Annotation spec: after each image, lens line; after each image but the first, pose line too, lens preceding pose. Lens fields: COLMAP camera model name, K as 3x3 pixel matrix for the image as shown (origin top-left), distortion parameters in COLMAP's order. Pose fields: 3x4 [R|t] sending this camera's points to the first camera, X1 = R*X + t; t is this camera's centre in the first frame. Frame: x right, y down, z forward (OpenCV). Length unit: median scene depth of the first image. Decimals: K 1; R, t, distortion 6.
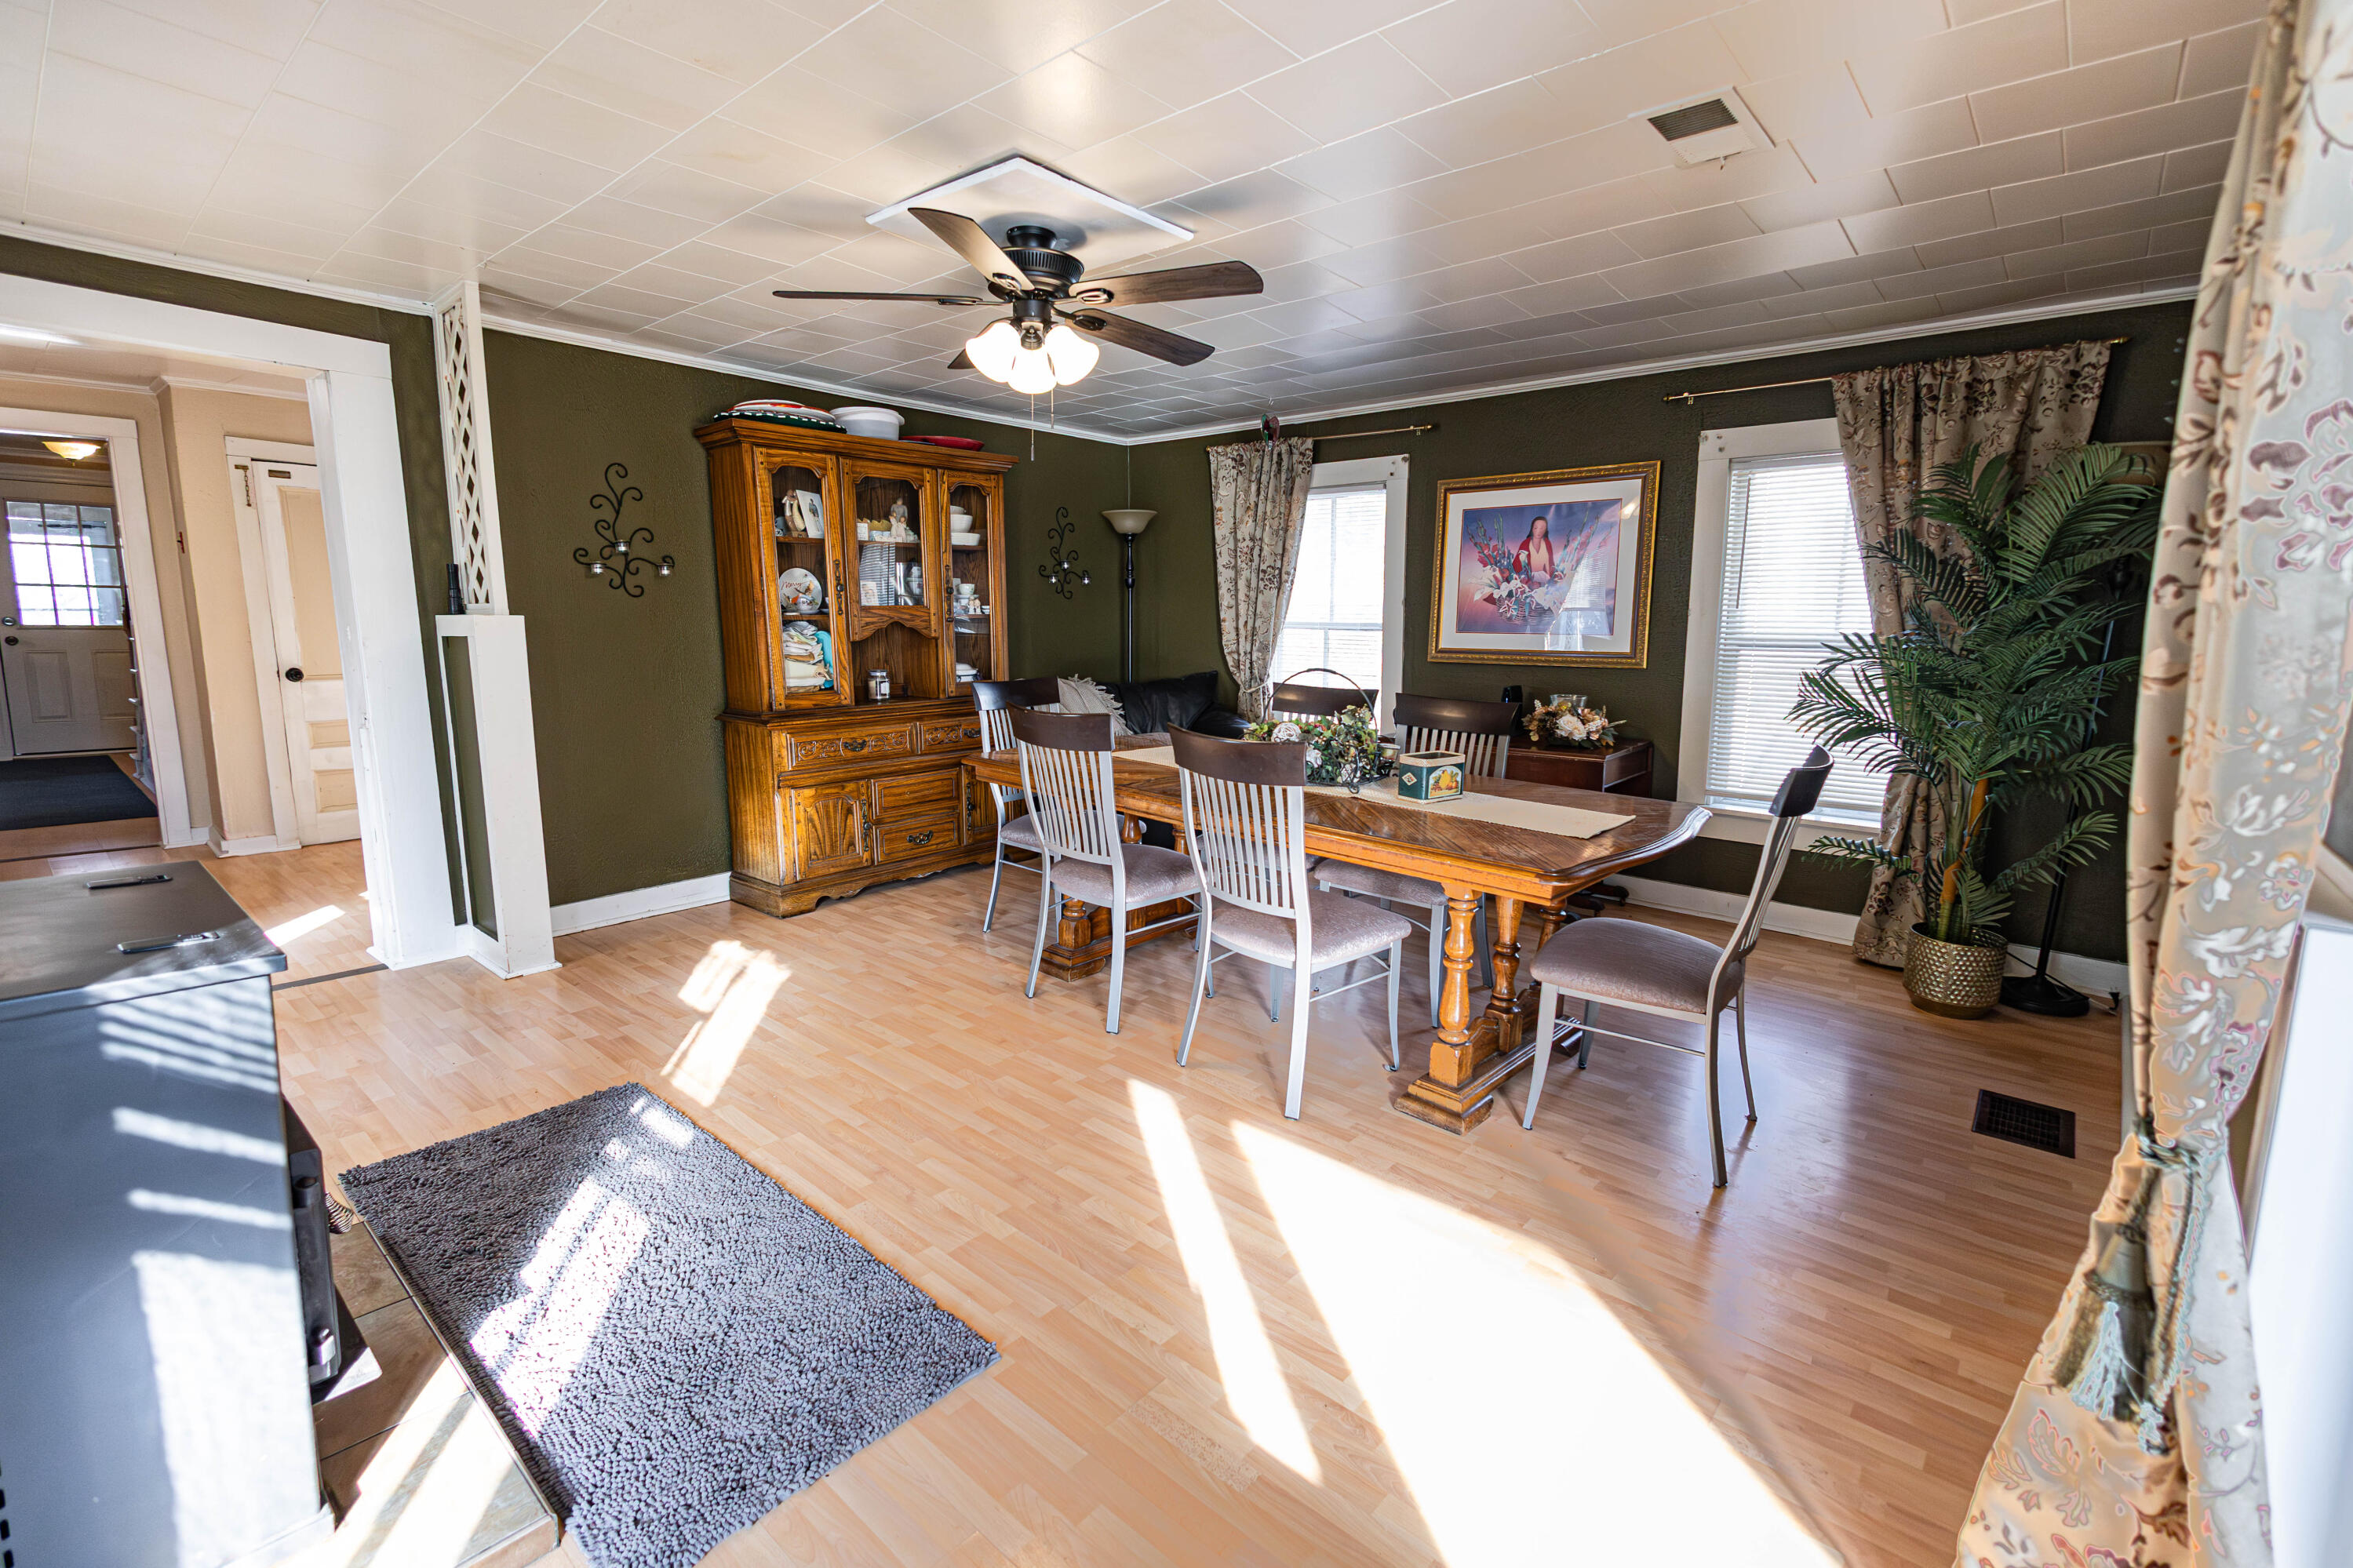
lens RADIAL K [[1022.7, 0, 1164.0], [0, 1022.7, 768.2], [0, 0, 1]] dist [0.008673, -0.000116]
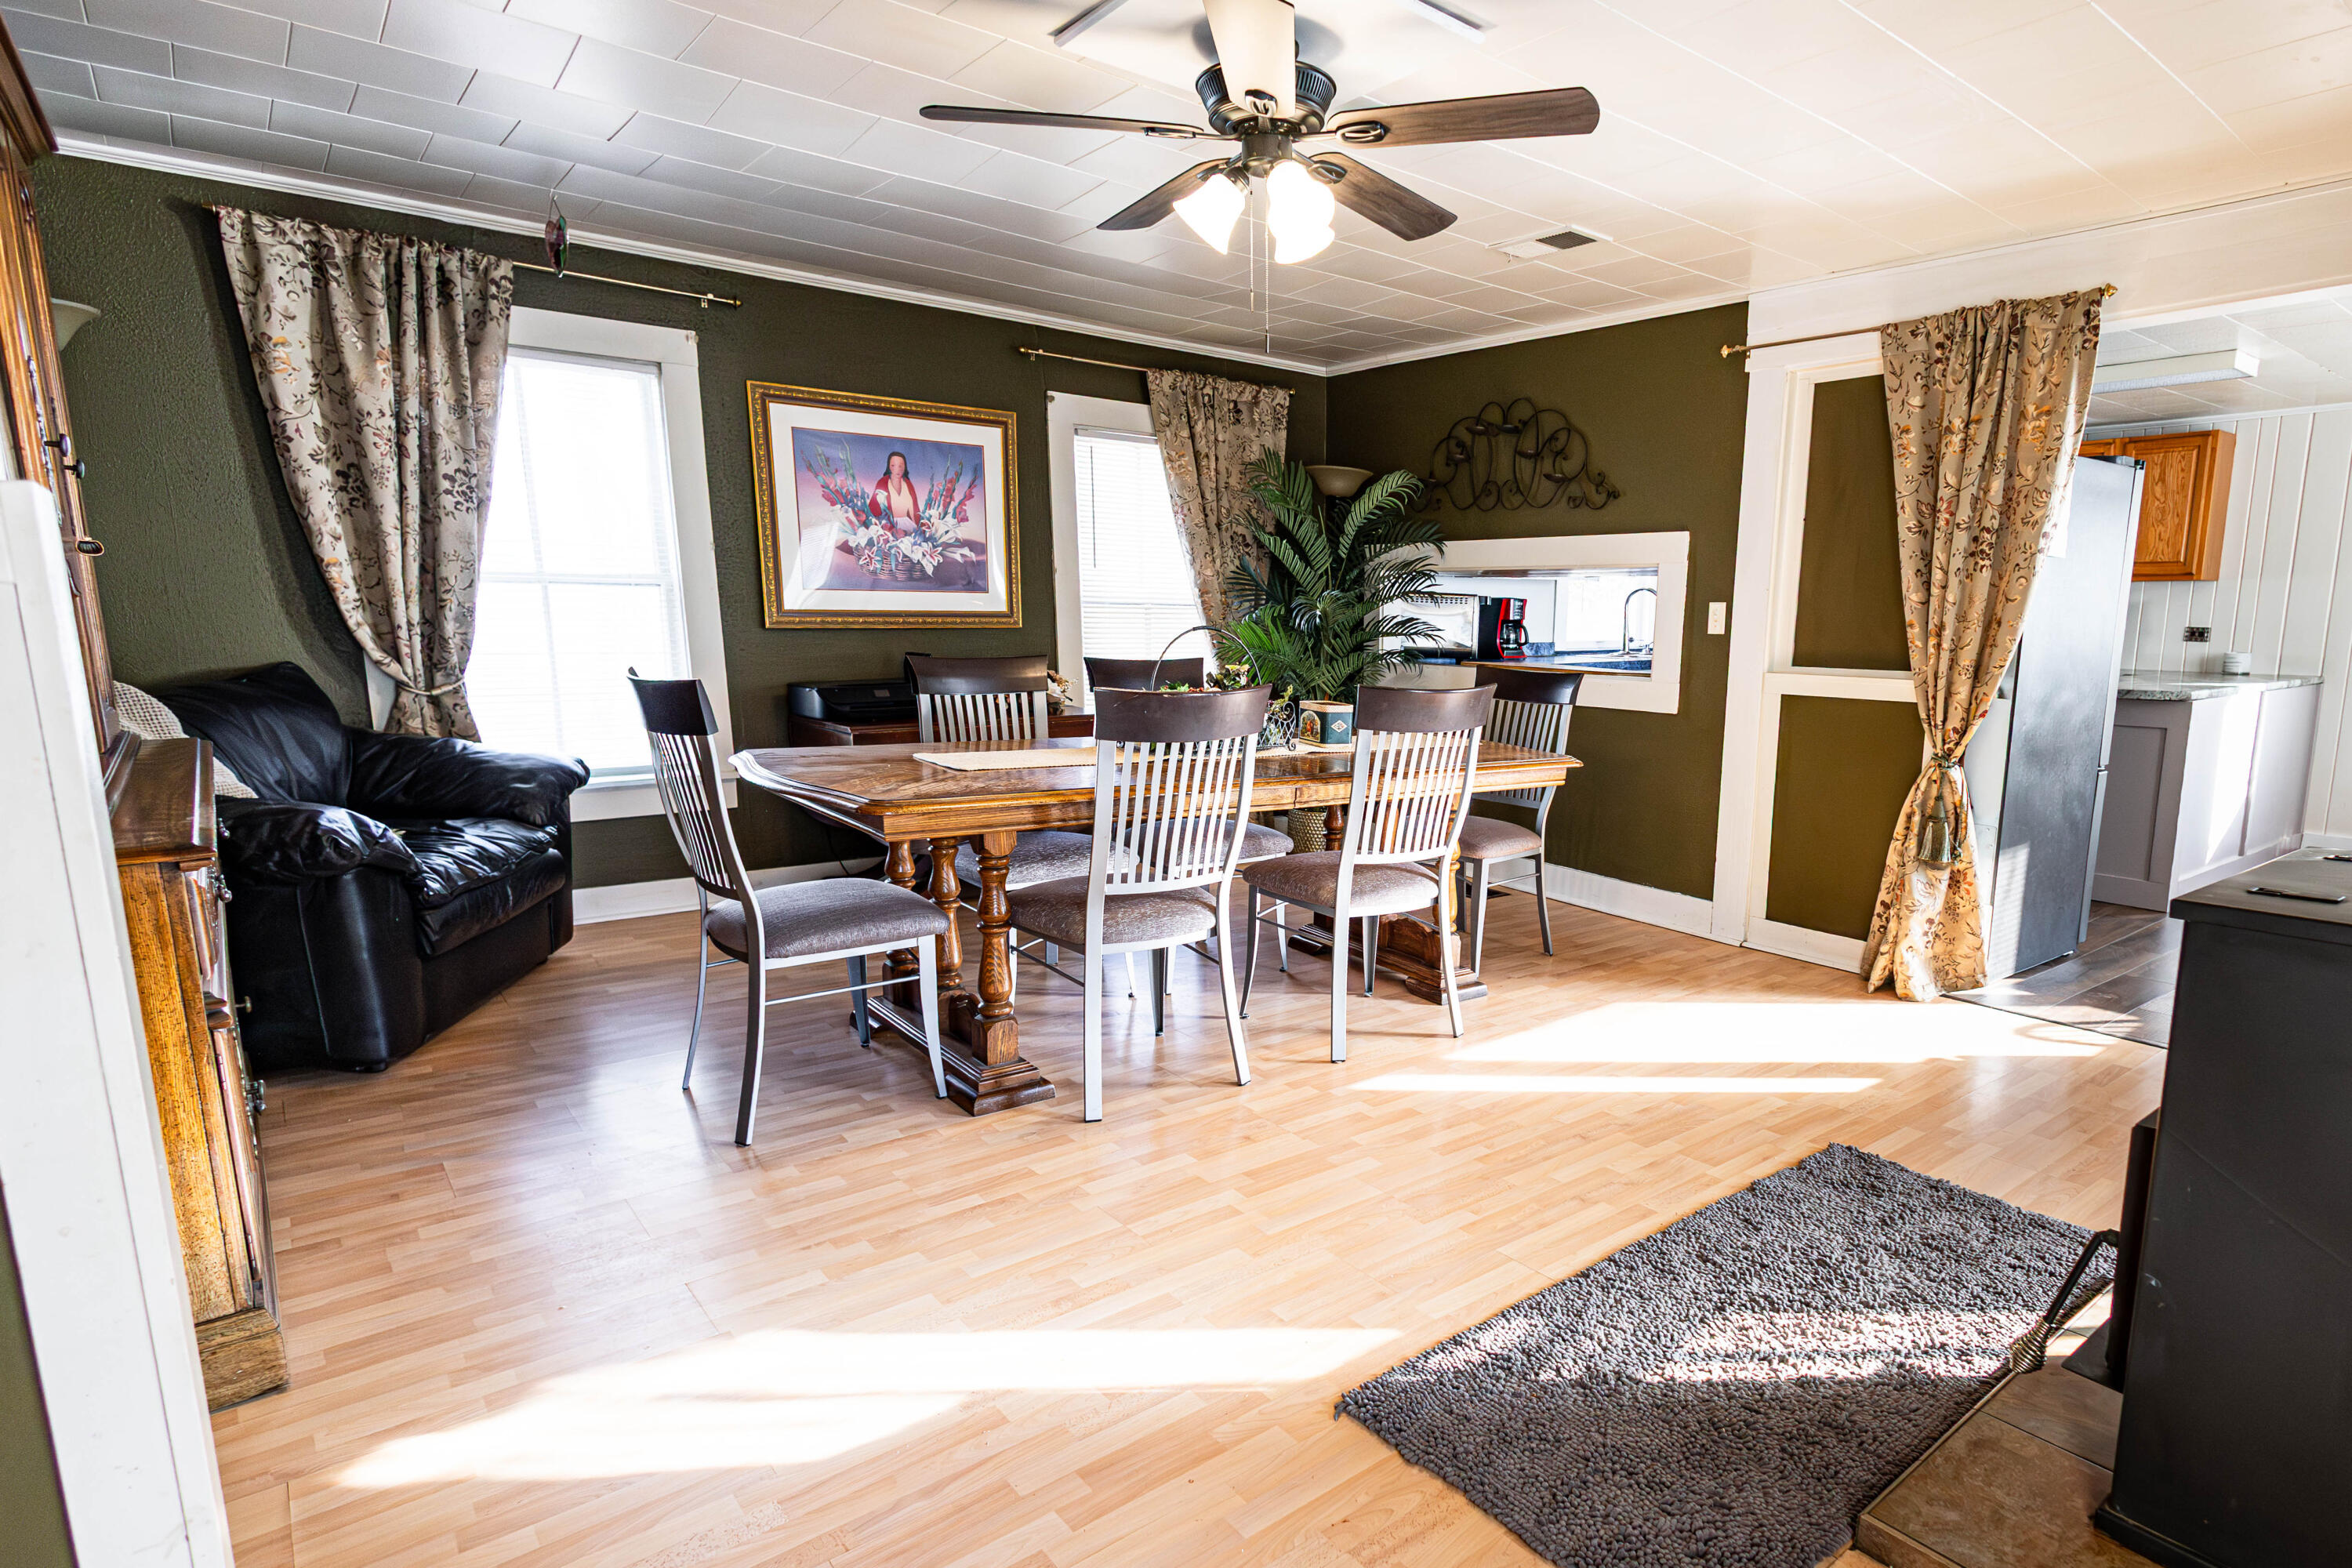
lens RADIAL K [[1265.7, 0, 1333.3], [0, 1265.7, 833.9], [0, 0, 1]] dist [0.004591, 0.000736]
pose [[0.135091, -0.182635, 0.973856, -0.698816], [0.128853, 0.977757, 0.165493, -0.065871], [-0.982419, 0.103128, 0.155620, 0.535626]]
